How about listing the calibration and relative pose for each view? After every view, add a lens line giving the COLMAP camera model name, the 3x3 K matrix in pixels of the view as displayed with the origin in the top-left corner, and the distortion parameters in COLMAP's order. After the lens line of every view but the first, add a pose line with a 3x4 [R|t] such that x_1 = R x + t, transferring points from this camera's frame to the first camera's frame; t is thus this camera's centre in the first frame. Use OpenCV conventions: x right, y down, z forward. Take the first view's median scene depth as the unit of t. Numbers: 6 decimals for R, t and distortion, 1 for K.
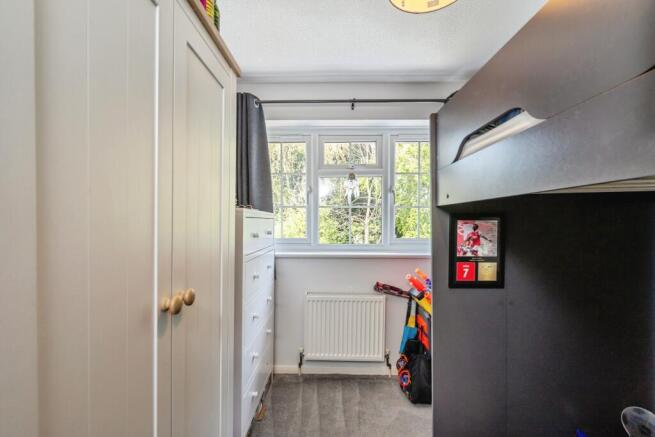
lens RADIAL K [[307.9, 0, 316.4], [0, 307.9, 232.3], [0, 0, 1]] dist [-0.003147, 0.000074]
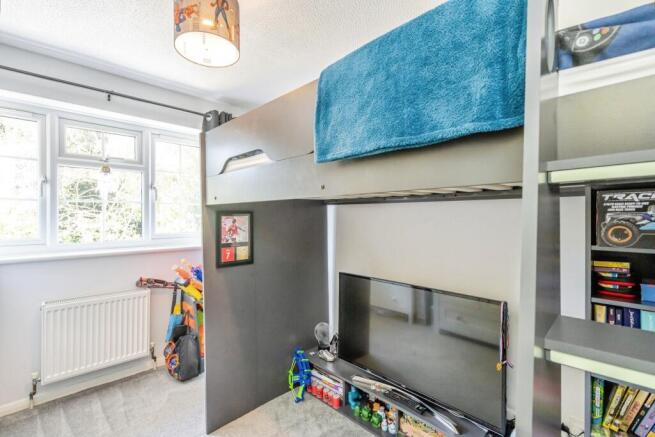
lens RADIAL K [[301.6, 0, 327.5], [0, 301.6, 218.5], [0, 0, 1]] dist [-0.001967, -0.000093]
pose [[0.688763, -0.005506, 0.724966, -0.100436], [0.027770, 0.999438, -0.018792, 0.004867], [-0.724455, 0.033075, 0.688528, -0.134114]]
